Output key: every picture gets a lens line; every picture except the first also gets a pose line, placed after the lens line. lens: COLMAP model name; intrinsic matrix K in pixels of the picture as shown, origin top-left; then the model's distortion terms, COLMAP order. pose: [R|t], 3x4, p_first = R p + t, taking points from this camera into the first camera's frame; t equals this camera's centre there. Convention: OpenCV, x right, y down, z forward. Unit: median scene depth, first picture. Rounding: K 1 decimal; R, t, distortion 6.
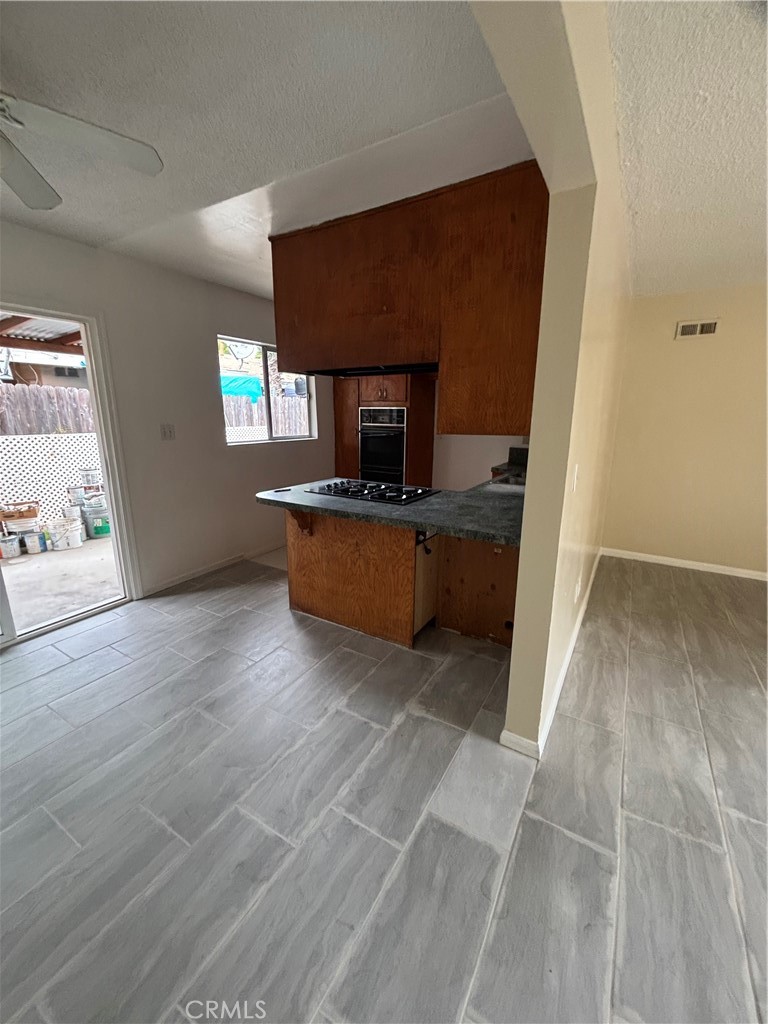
lens RADIAL K [[417.7, 0, 387.4], [0, 417.7, 508.0], [0, 0, 1]] dist [-0.003650, 0.001008]
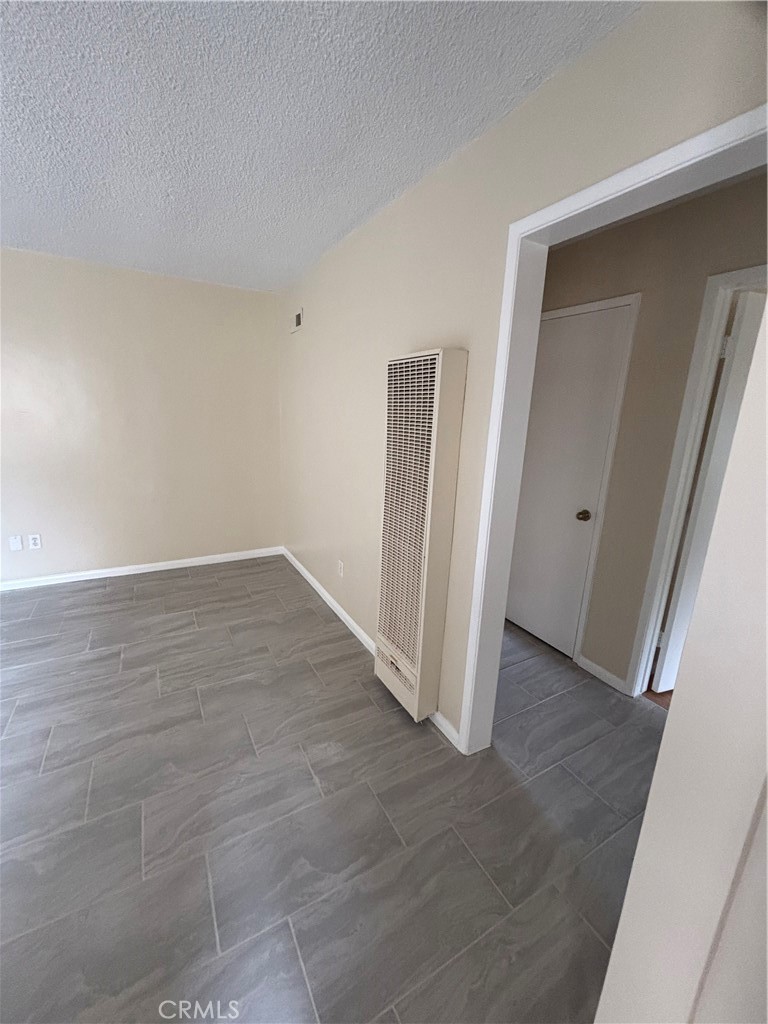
lens RADIAL K [[417.7, 0, 384.8], [0, 417.7, 508.0], [0, 0, 1]] dist [-0.003650, 0.001008]
pose [[0.869544, 0.136687, -0.474563, 2.164071], [-0.138840, 0.989839, 0.030702, -0.111104], [0.473937, 0.039191, 0.879686, 0.440544]]
